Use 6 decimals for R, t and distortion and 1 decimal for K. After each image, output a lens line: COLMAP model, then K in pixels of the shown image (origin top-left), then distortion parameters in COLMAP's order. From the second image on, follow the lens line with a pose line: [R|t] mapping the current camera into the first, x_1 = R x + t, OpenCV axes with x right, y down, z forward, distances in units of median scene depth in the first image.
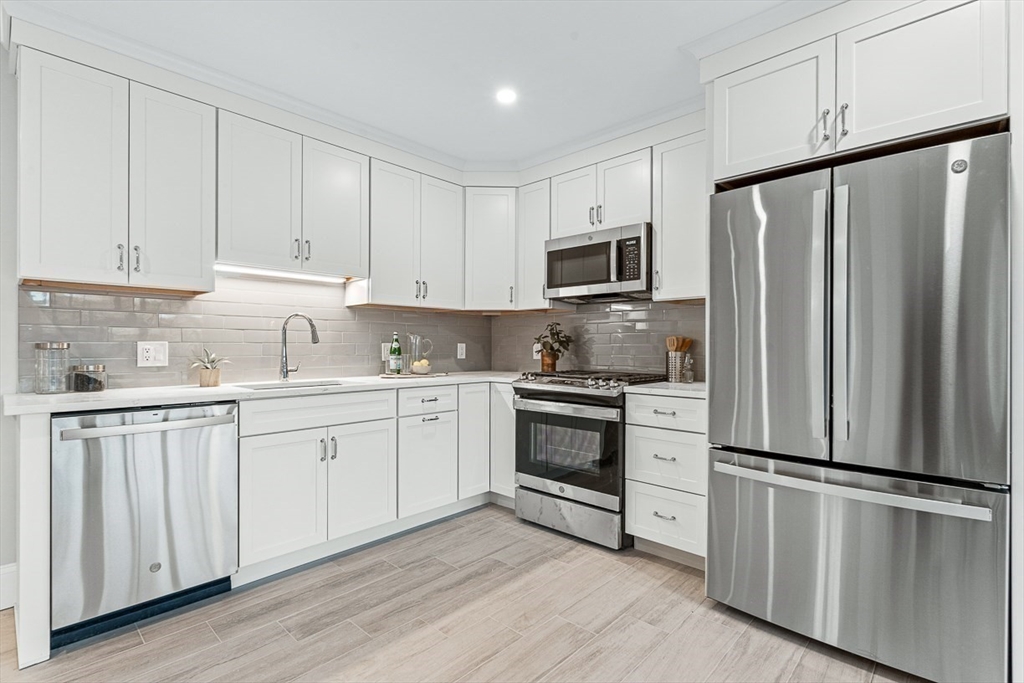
lens RADIAL K [[484.2, 0, 510.3], [0, 484.2, 346.1], [0, 0, 1]] dist [0.007088, 0.000655]
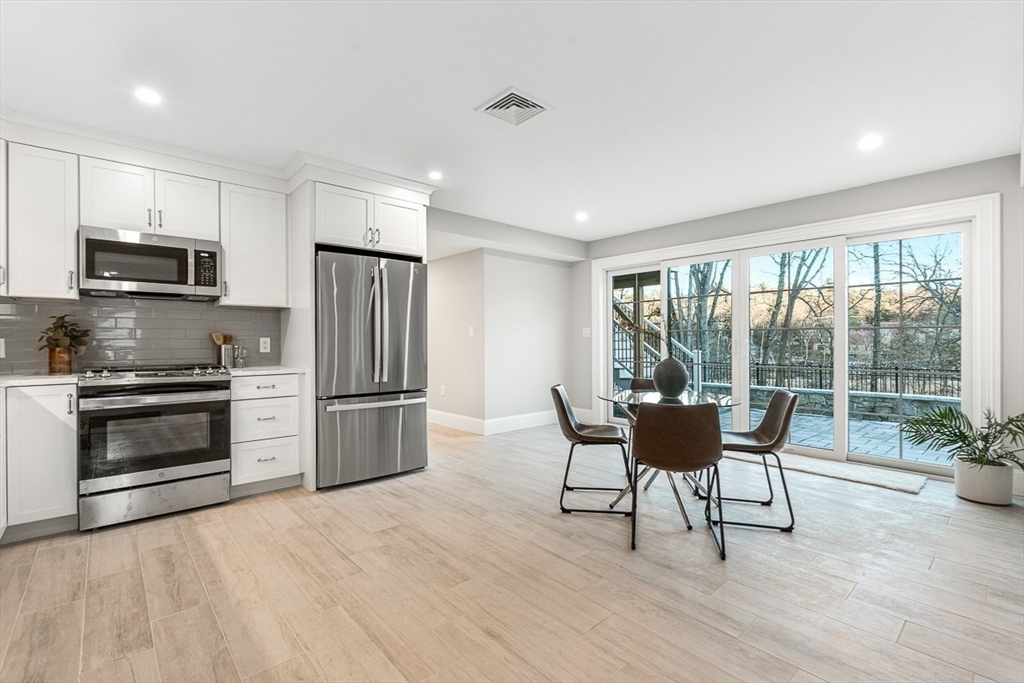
lens RADIAL K [[454.6, 0, 510.4], [0, 454.6, 341.2], [0, 0, 1]] dist [0.016432, -0.000067]
pose [[0.092105, -0.001380, 0.995748, -0.897506], [0.008066, 0.999967, 0.000640, 0.007850], [-0.995717, 0.007973, 0.092114, 0.151511]]
